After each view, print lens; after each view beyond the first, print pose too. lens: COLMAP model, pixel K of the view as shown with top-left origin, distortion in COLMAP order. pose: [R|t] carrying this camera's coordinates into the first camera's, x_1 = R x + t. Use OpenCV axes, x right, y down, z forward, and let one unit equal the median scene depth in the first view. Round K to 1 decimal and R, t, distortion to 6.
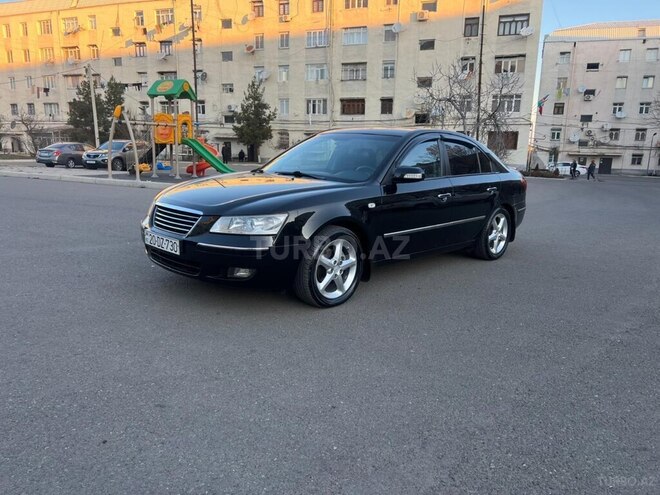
lens RADIAL K [[495.1, 0, 328.9], [0, 495.1, 247.6], [0, 0, 1]] dist [0.053192, -0.058127]
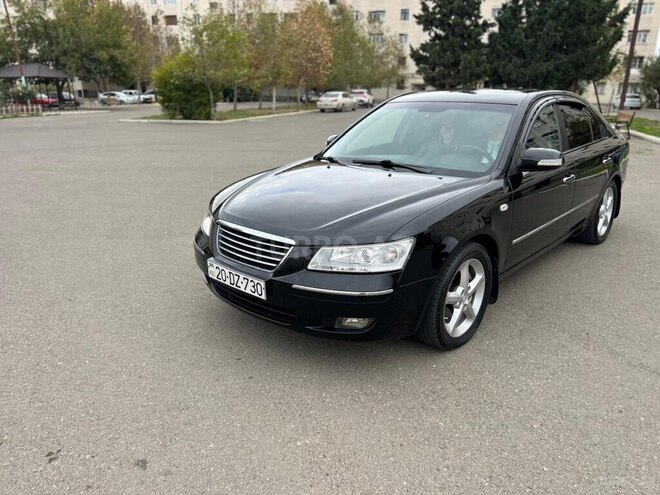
lens RADIAL K [[495.1, 0, 328.9], [0, 495.1, 248.4], [0, 0, 1]] dist [0.053192, -0.058127]
pose [[0.998461, -0.055146, 0.005855, -0.143424], [0.054172, 0.992482, 0.109751, -0.093904], [-0.011863, -0.109265, 0.993942, 0.193082]]
